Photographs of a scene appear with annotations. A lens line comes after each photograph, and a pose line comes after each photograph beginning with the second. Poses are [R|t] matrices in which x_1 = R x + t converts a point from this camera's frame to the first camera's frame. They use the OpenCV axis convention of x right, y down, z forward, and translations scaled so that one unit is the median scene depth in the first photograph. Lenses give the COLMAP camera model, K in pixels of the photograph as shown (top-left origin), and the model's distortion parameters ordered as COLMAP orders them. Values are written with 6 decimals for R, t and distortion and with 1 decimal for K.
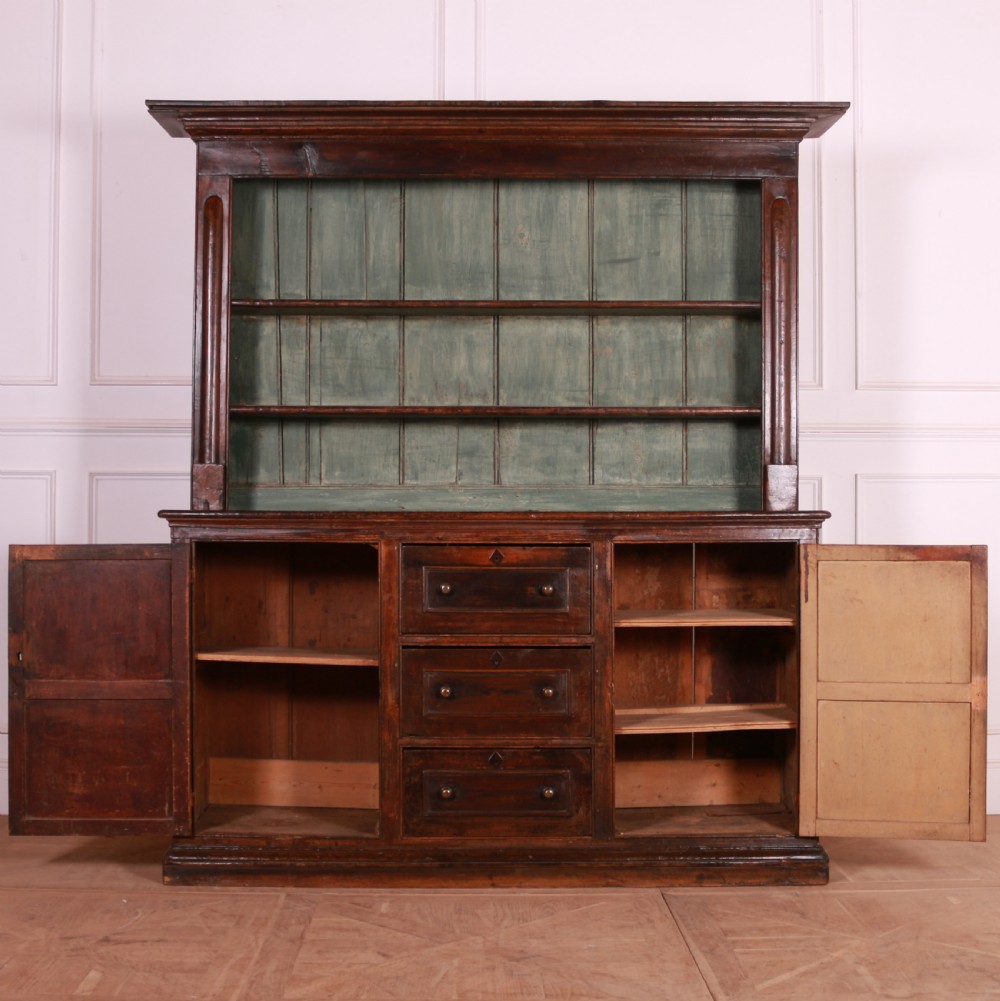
lens RADIAL K [[1533.4, 0, 502.6], [0, 1533.4, 532.1], [0, 0, 1]] dist [-0.146294, 0.149400]
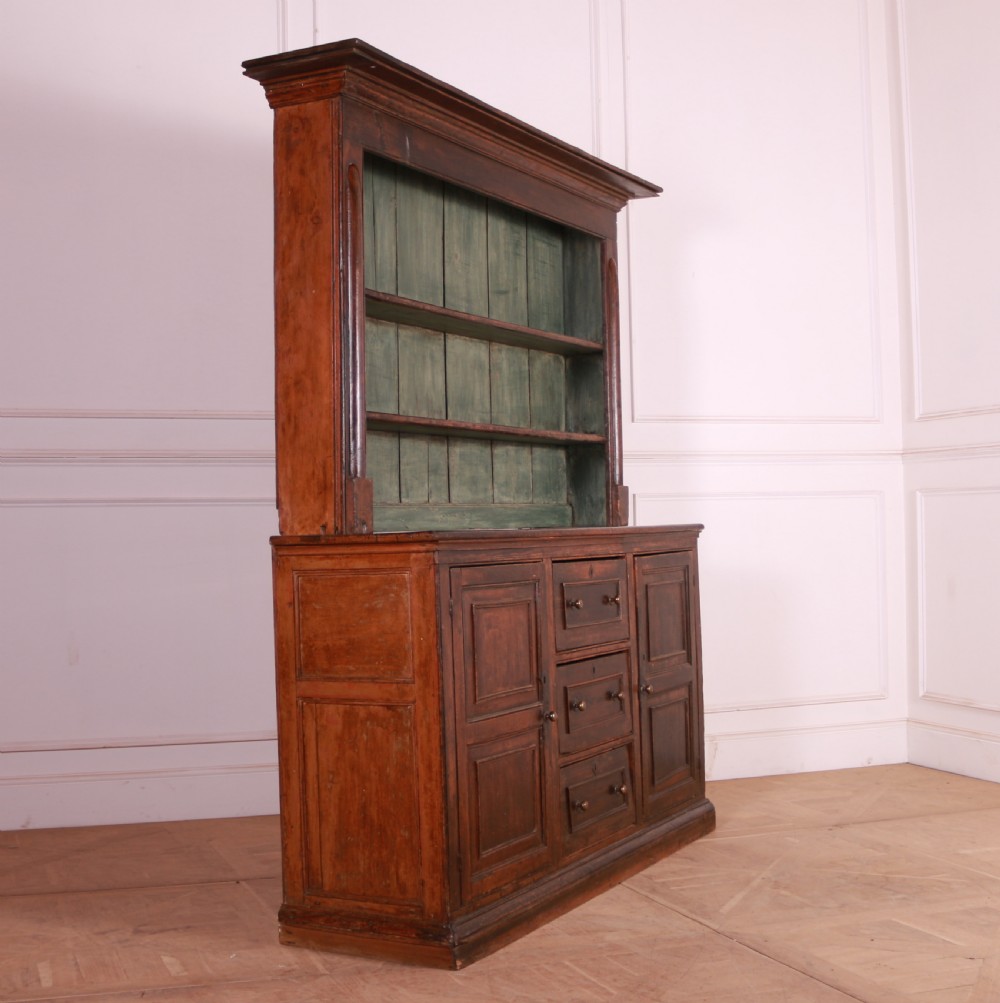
lens RADIAL K [[1536.5, 0, 502.6], [0, 1536.5, 533.2], [0, 0, 1]] dist [-0.146294, 0.149400]
pose [[0.476128, -0.016925, 0.879213, -0.866290], [0.035576, 0.999367, -0.000027, -0.010387], [-0.878656, 0.031291, 0.476429, 0.499589]]
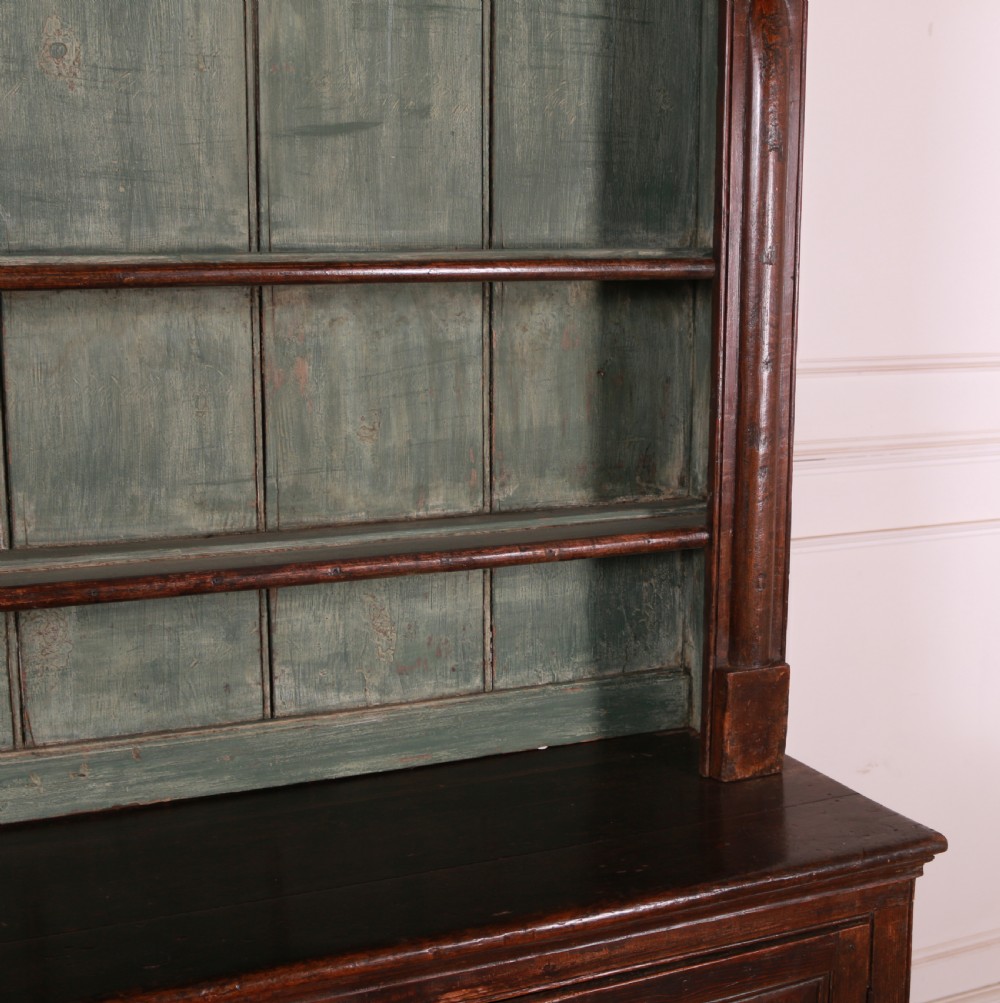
lens RADIAL K [[1536.5, 0, 502.6], [0, 1536.5, 533.2], [0, 0, 1]] dist [-0.146294, 0.149400]
pose [[0.920570, -0.071166, 0.384040, -0.033609], [0.004858, 0.985270, 0.170935, -0.144533], [-0.390548, -0.155492, 0.907356, 0.635472]]
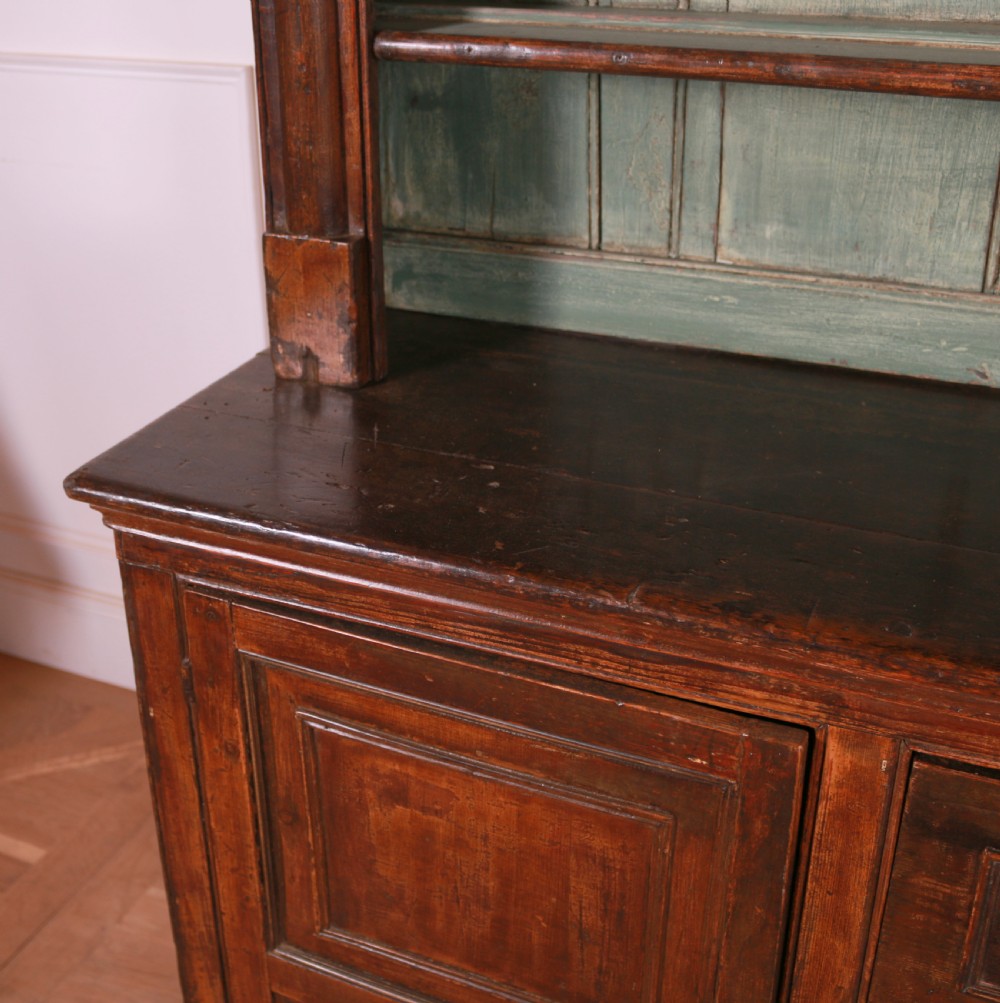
lens RADIAL K [[1431.1, 0, 419.2], [0, 1431.1, 540.6], [0, 0, 1]] dist [-0.148278, 0.112047]
pose [[0.894813, 0.186213, -0.405752, -0.046772], [0.027859, 0.883796, 0.467042, -0.115550], [0.445571, -0.429219, 0.785645, 0.728764]]
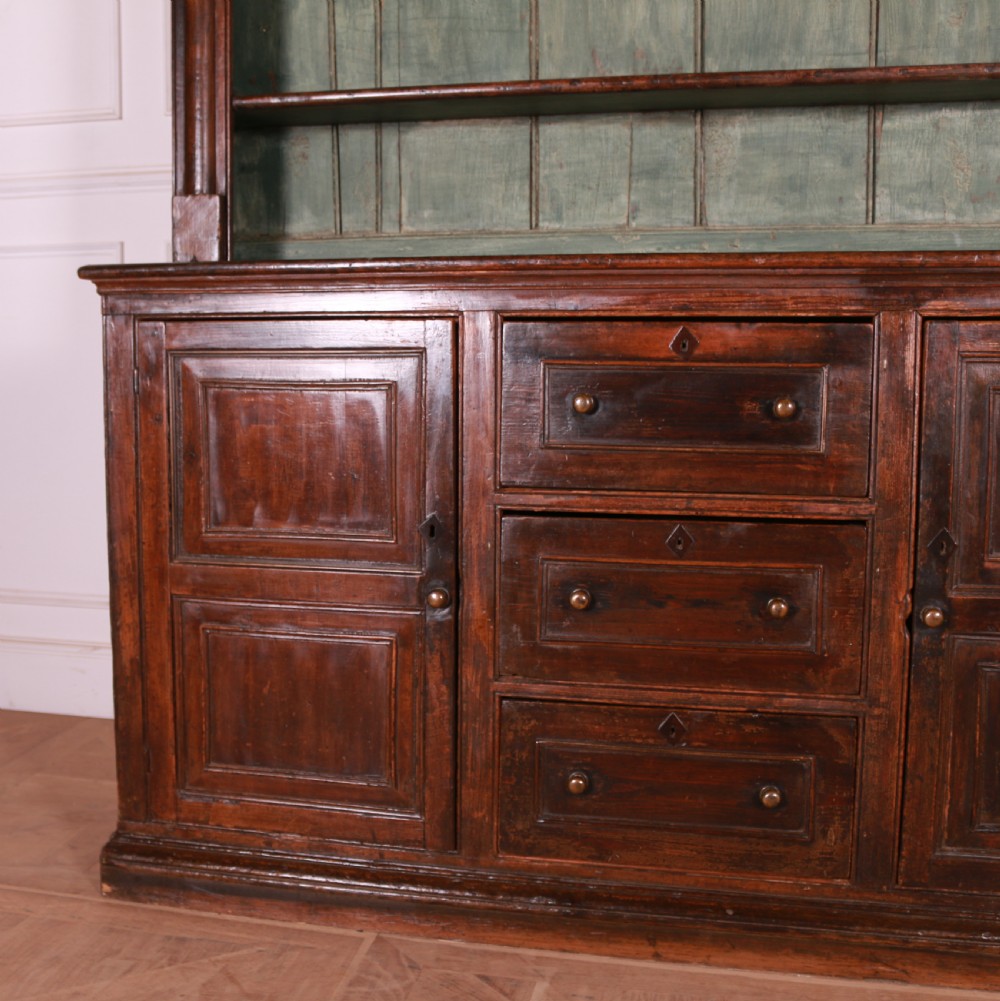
lens RADIAL K [[1283.7, 0, 395.7], [0, 1283.7, 542.5], [0, 0, 1]] dist [-0.151826, 0.119315]
pose [[0.962759, 0.032605, -0.268389, 0.017701], [0.002763, 0.991463, 0.130357, 0.024329], [0.270348, -0.126244, 0.954450, 0.507495]]
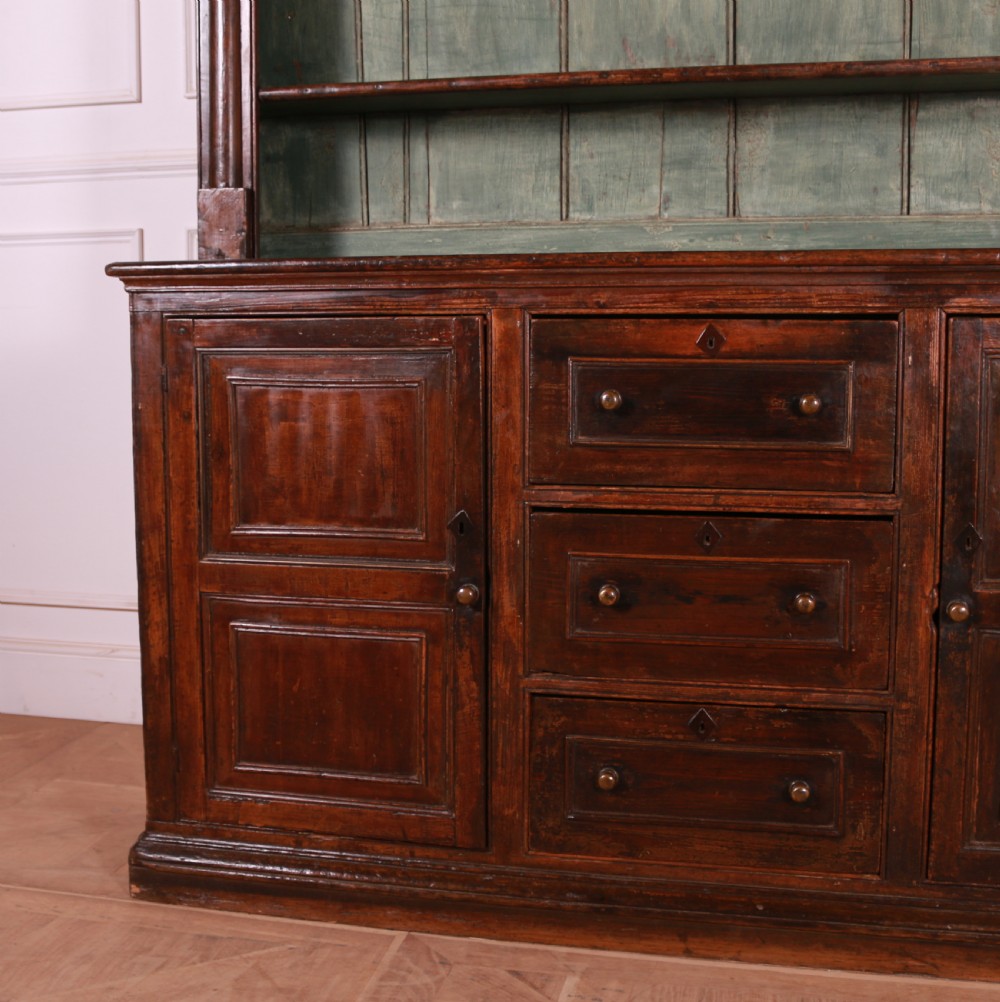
lens RADIAL K [[1429.7, 0, 419.2], [0, 1429.7, 540.0], [0, 0, 1]] dist [-0.148278, 0.112047]
pose [[0.961532, 0.029052, -0.273152, 0.030913], [0.007238, 0.991366, 0.130921, 0.017992], [0.274598, -0.127862, 0.953020, 0.461895]]
